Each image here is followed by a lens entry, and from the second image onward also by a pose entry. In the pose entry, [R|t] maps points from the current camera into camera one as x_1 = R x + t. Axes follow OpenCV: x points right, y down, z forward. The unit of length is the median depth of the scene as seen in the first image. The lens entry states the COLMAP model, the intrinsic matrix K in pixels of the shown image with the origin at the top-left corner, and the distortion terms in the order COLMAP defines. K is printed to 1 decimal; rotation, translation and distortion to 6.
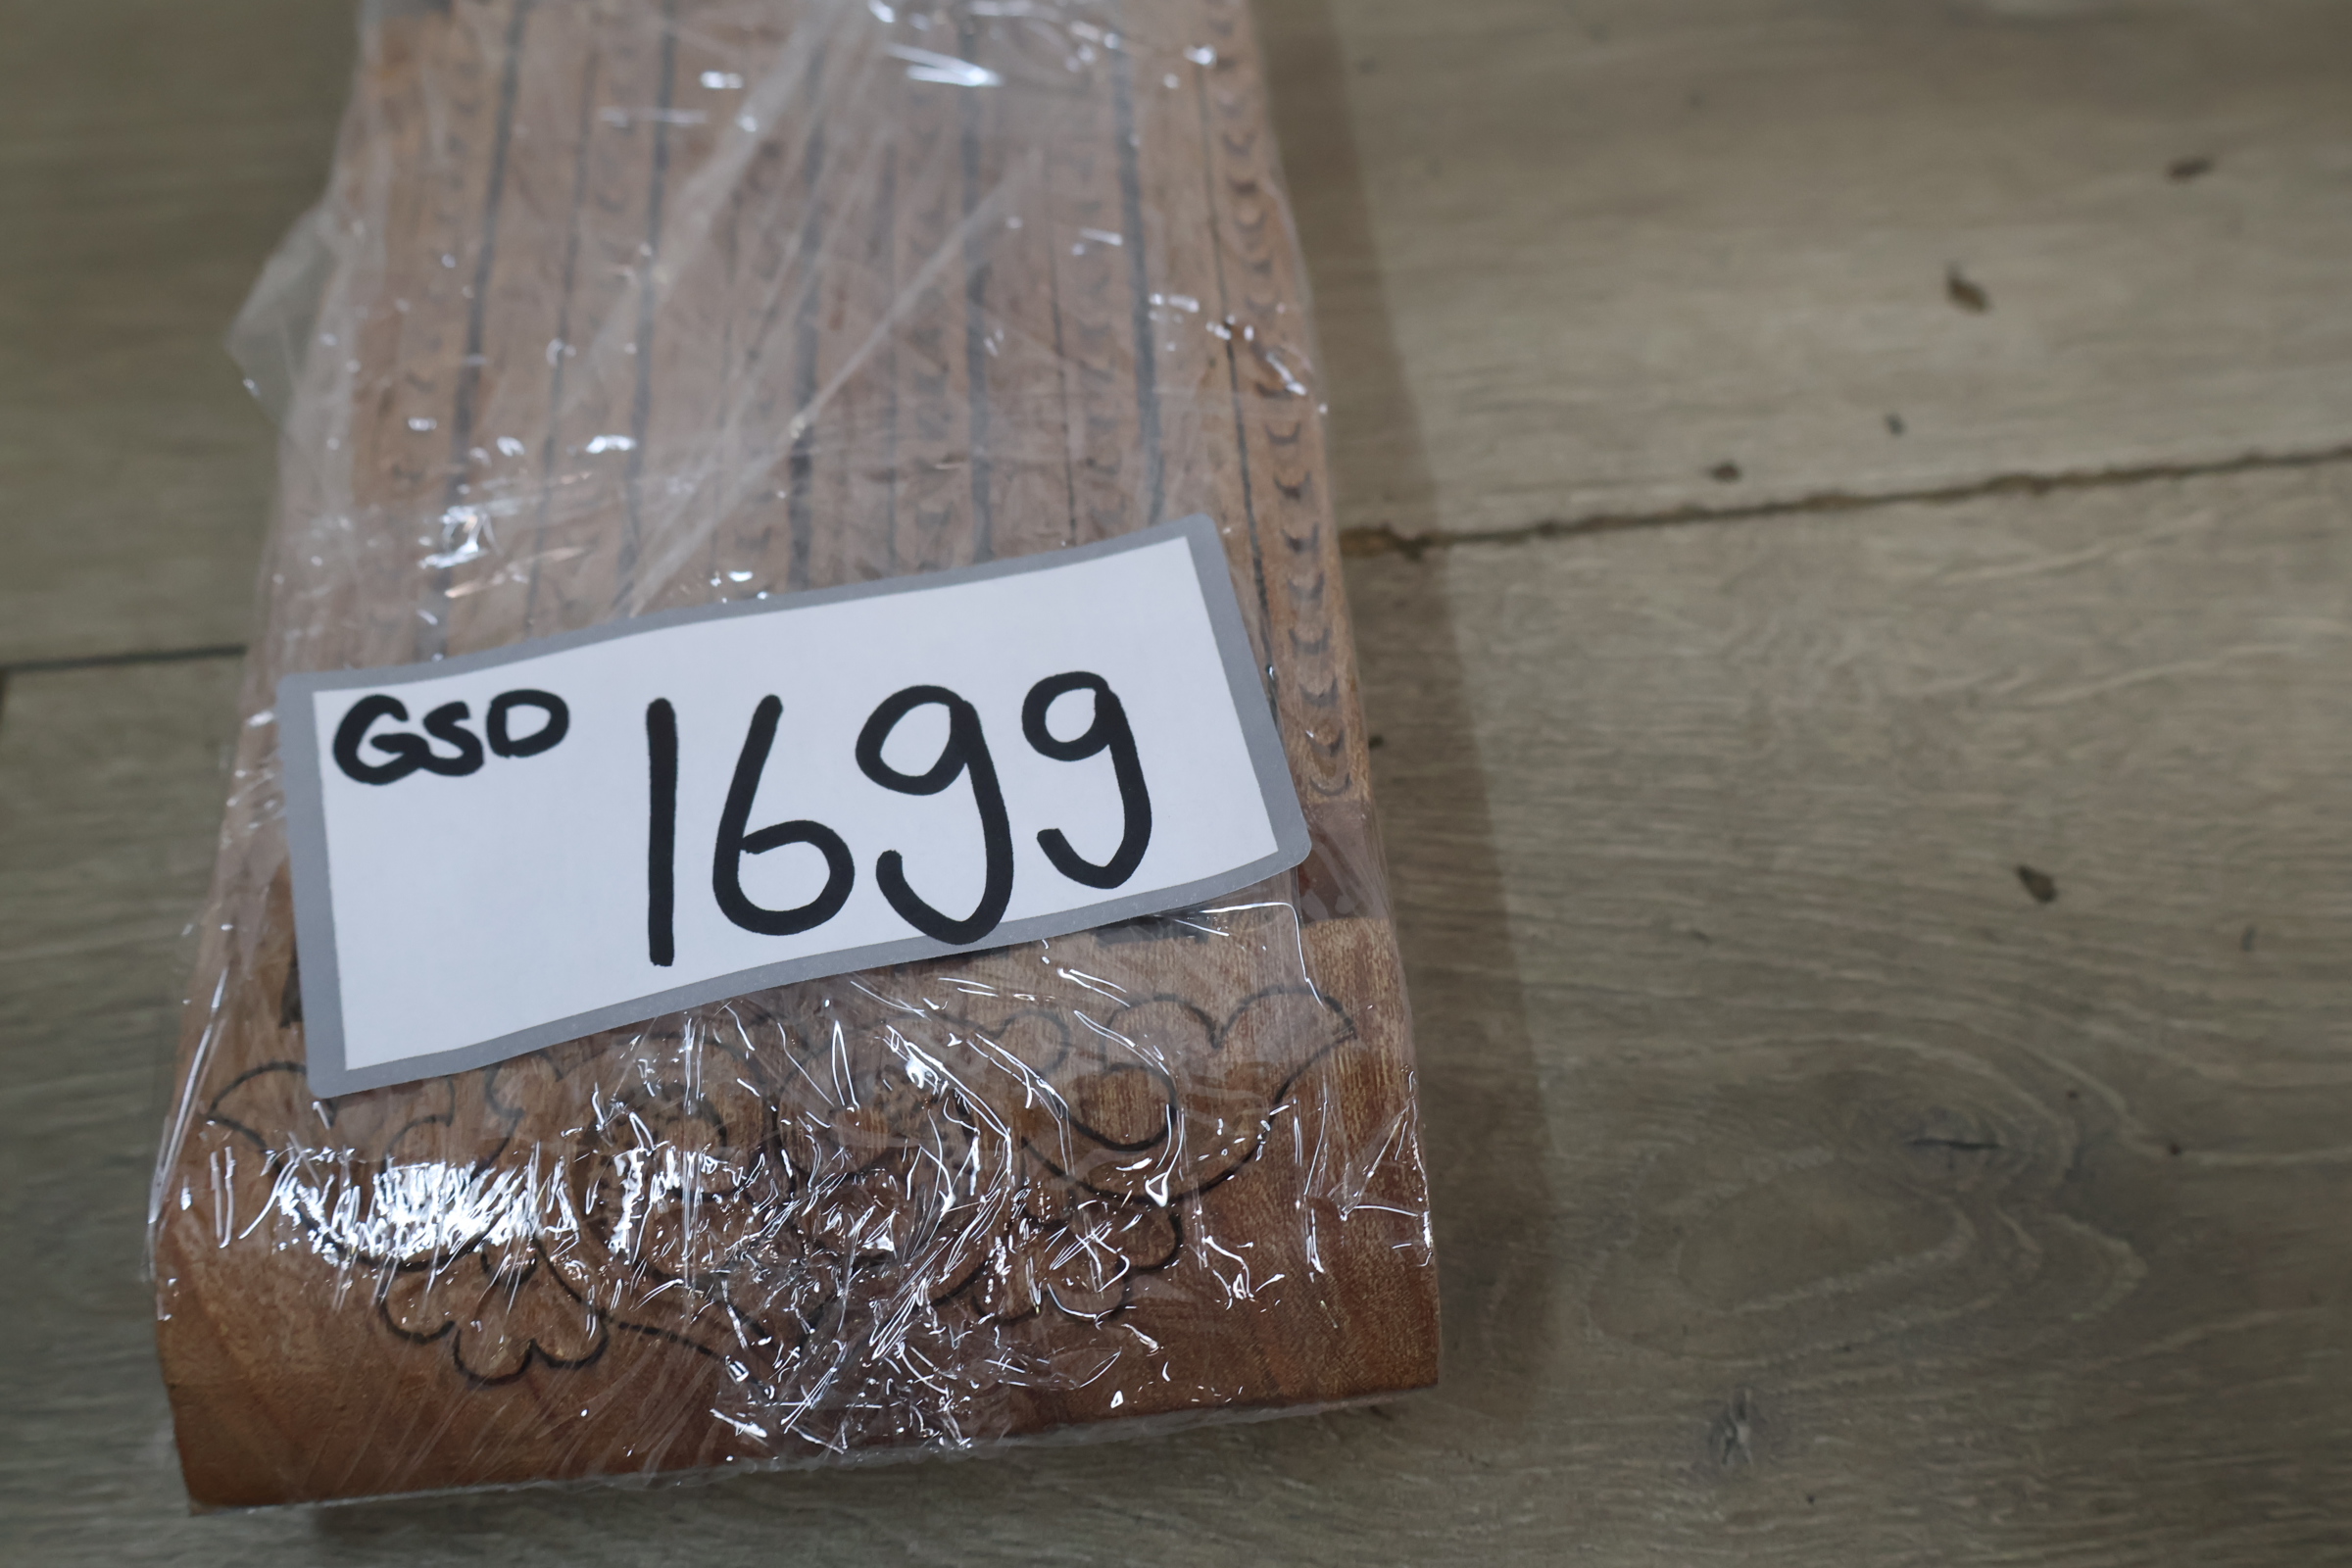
lens RADIAL K [[2364.3, 0, 1176.0], [0, 2364.3, 784.0], [0, 0, 1]] dist [-0.008800, 0.036741]
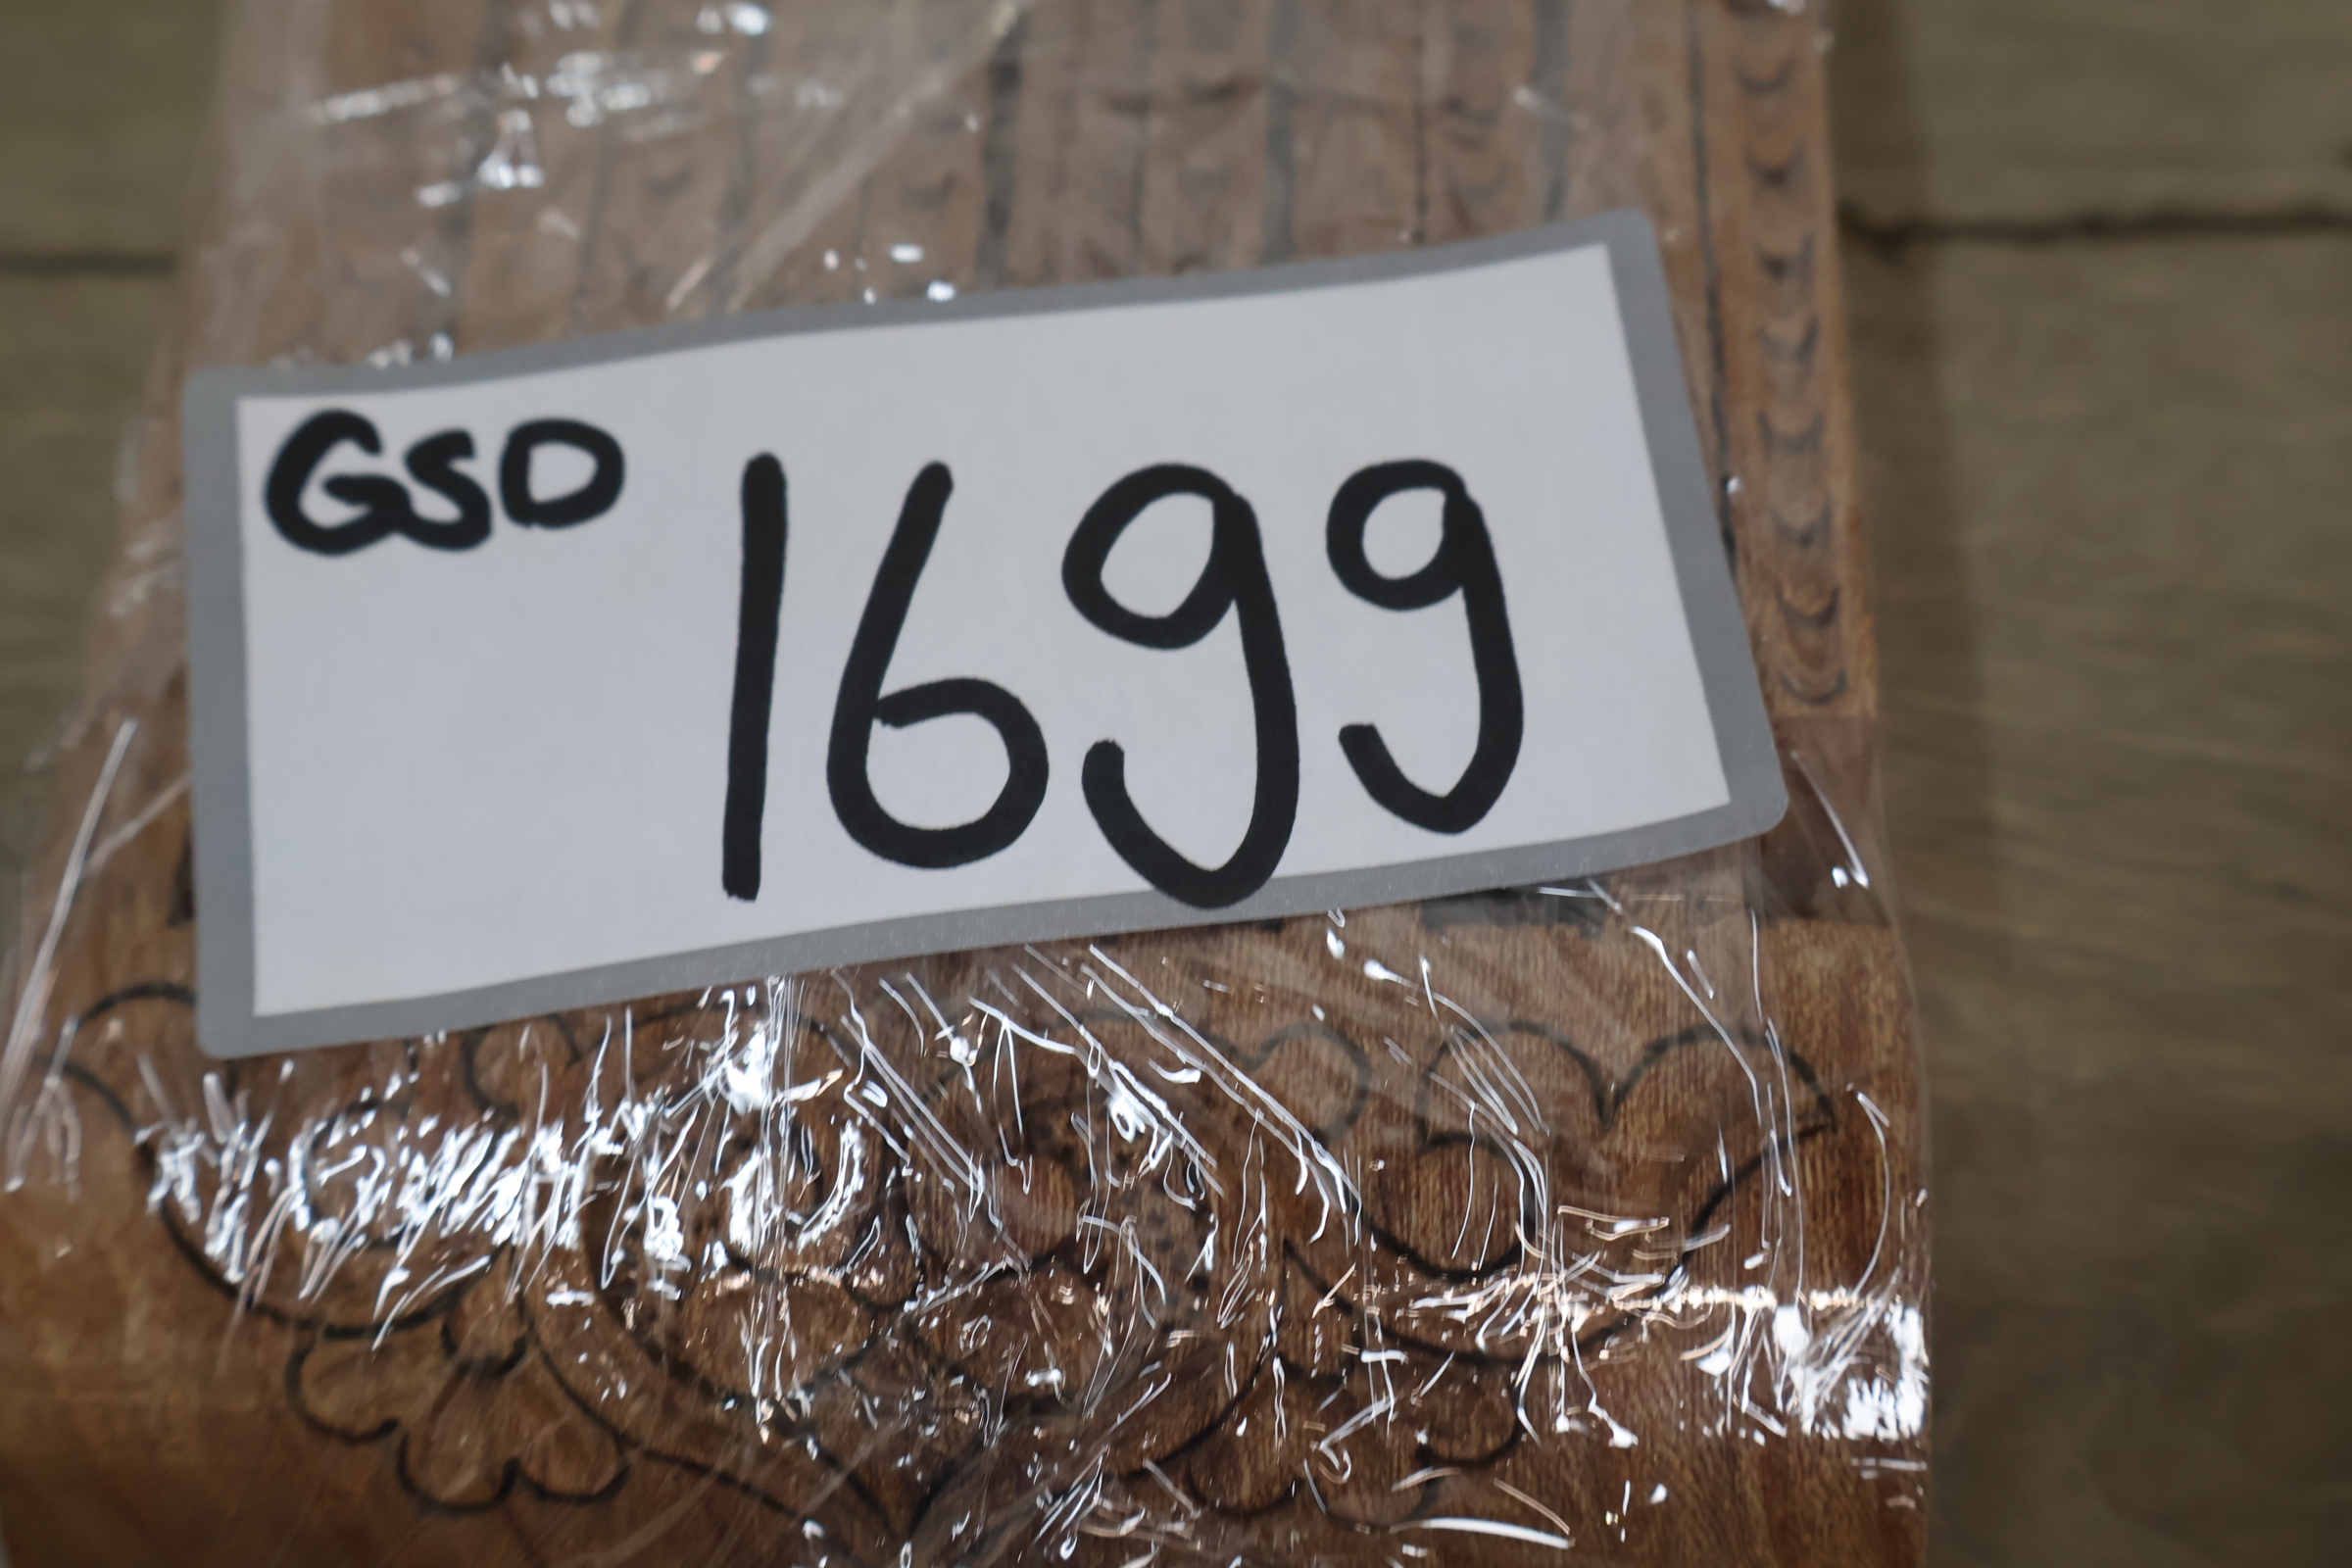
lens RADIAL K [[2421.7, 0, 1176.0], [0, 2421.7, 784.0], [0, 0, 1]] dist [0.017059, -0.011272]
pose [[0.993764, 0.089478, -0.066531, -0.051316], [-0.075876, 0.979896, 0.184518, -0.071586], [0.081704, -0.178319, 0.980575, 0.320832]]
